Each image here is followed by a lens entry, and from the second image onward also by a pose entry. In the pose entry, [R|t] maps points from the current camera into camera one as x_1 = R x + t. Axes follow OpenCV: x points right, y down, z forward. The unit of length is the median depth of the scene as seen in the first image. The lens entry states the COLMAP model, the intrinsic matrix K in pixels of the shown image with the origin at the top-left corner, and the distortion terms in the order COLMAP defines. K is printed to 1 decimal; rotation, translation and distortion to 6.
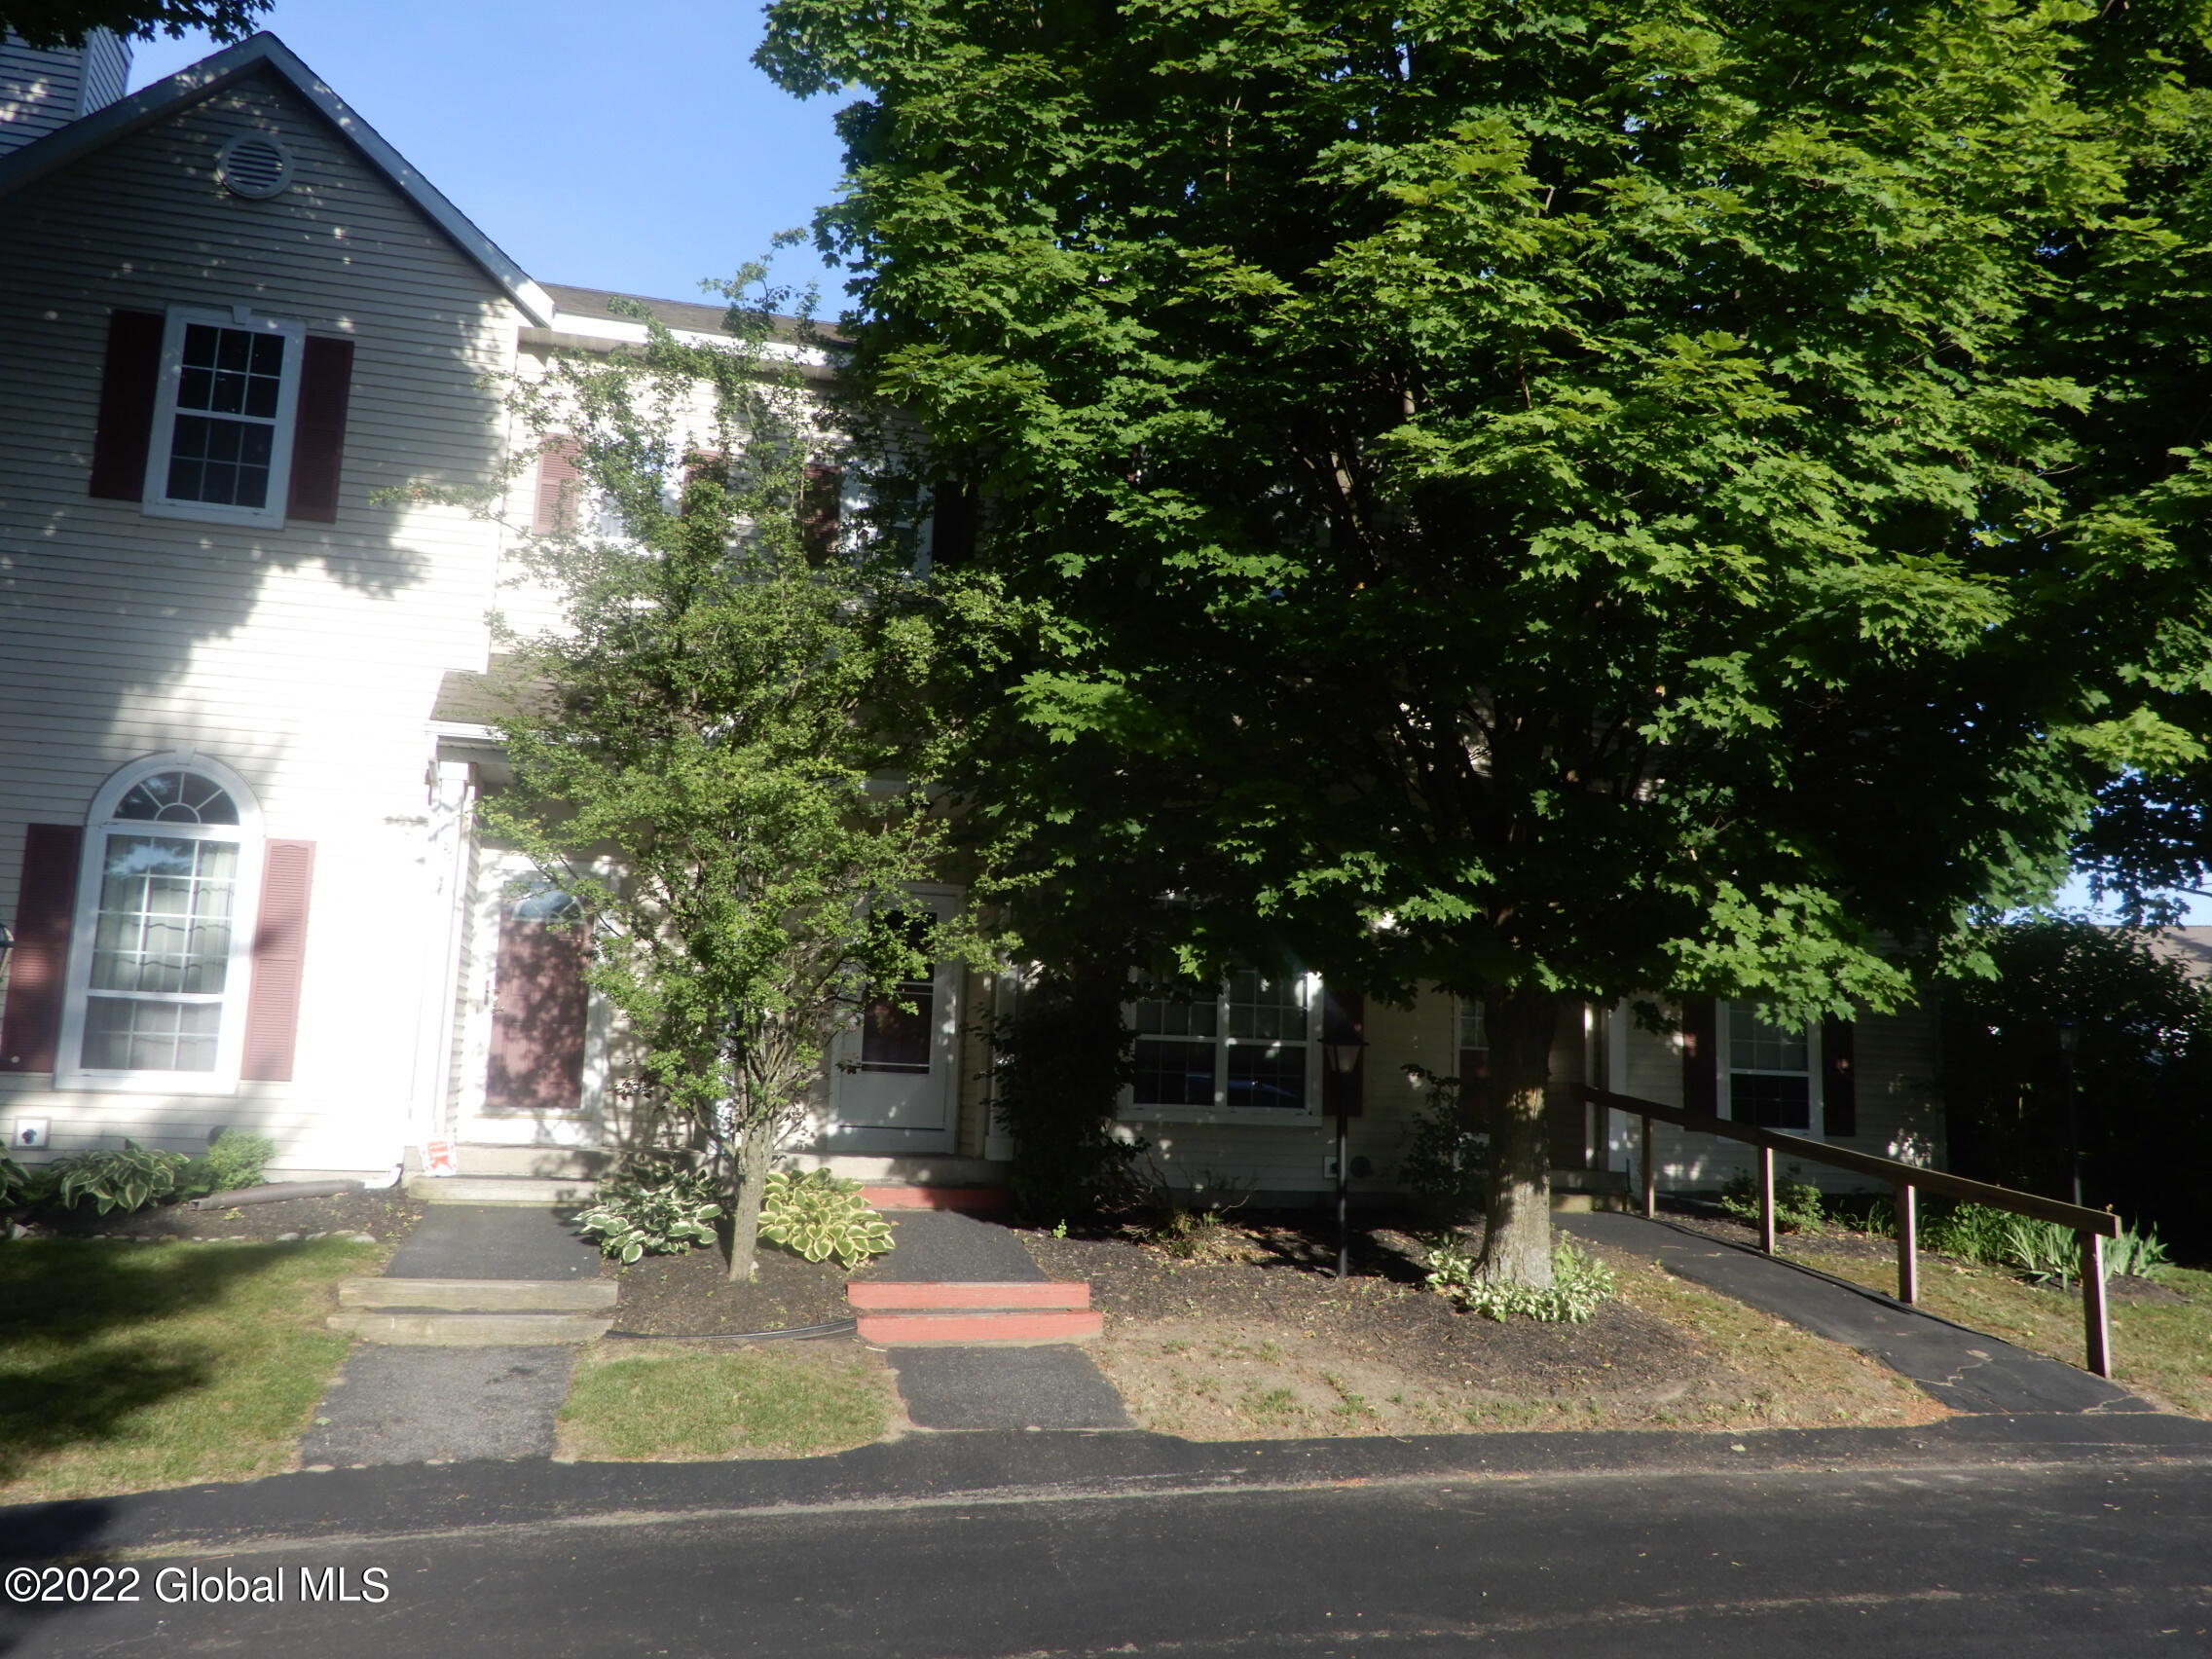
lens RADIAL K [[1793.7, 0, 1106.0], [0, 1793.7, 829.5], [0, 0, 1]] dist [0.000406, 0.000303]
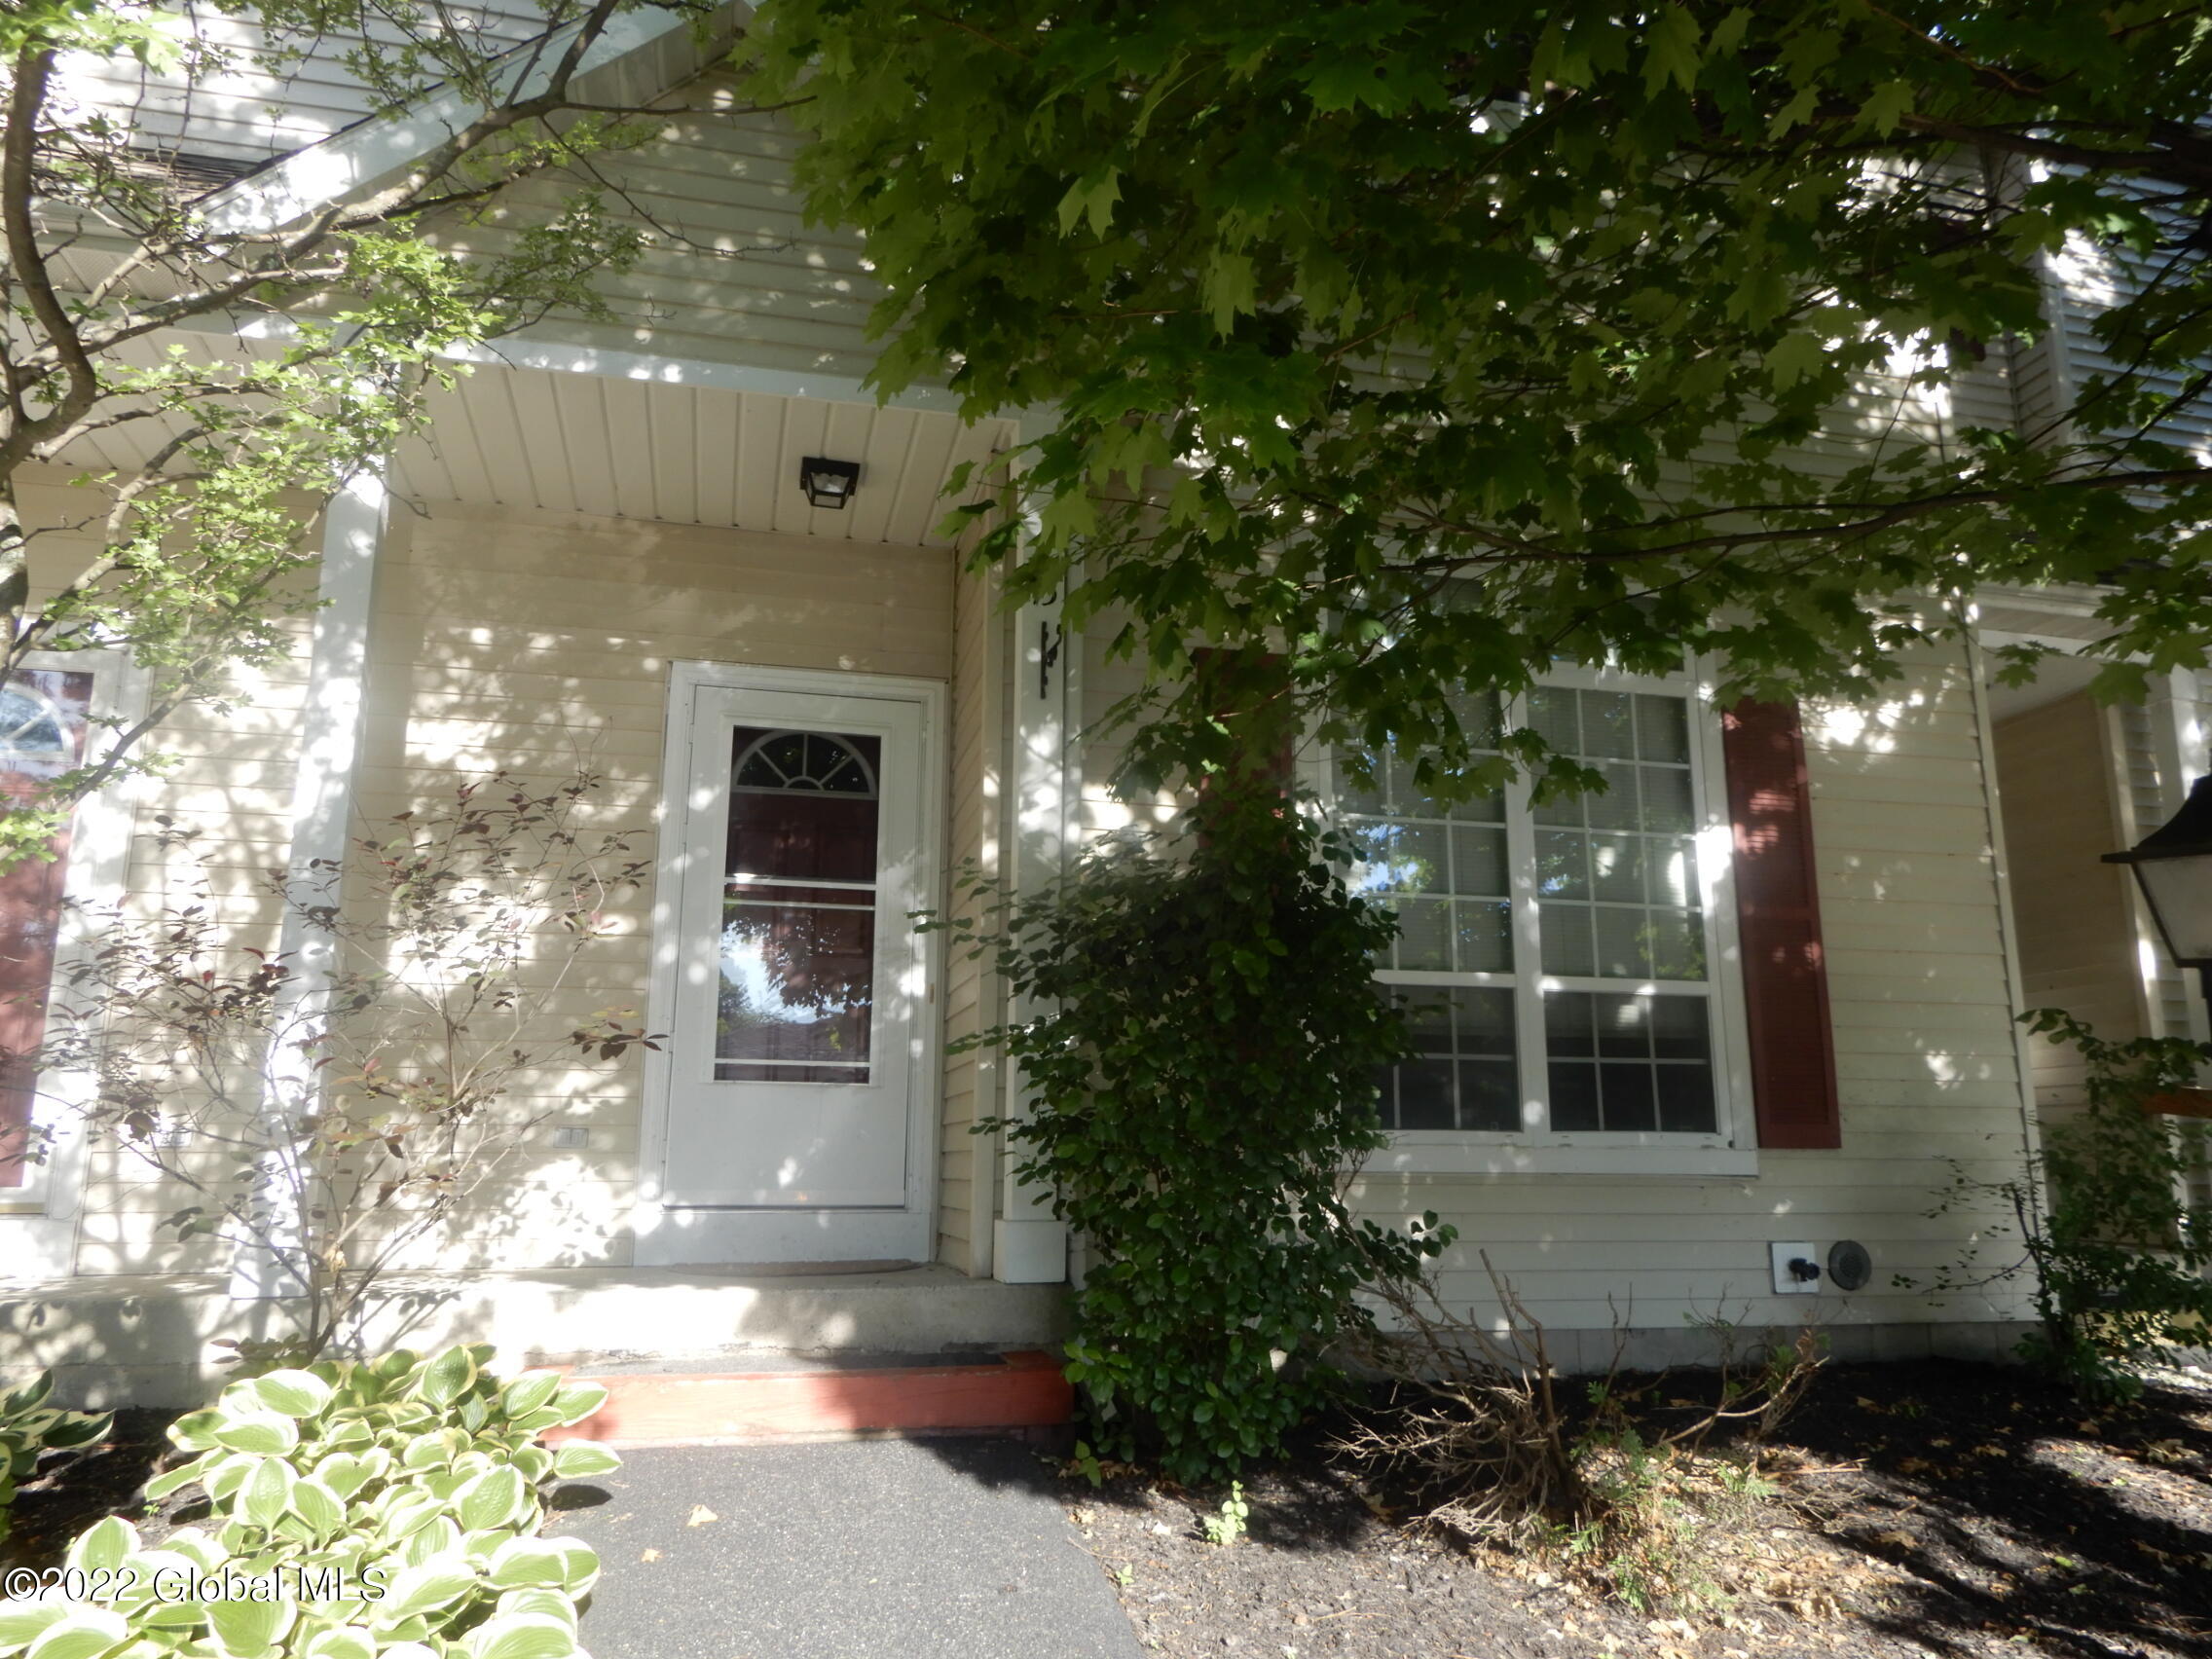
lens RADIAL K [[1574.6, 0, 1106.0], [0, 1574.6, 829.5], [0, 0, 1]] dist [0.001482, -0.000006]
pose [[0.999387, -0.034574, -0.005560, -0.036161], [0.034125, 0.997179, -0.066856, 0.104085], [0.007856, 0.066626, 0.997747, 0.621448]]
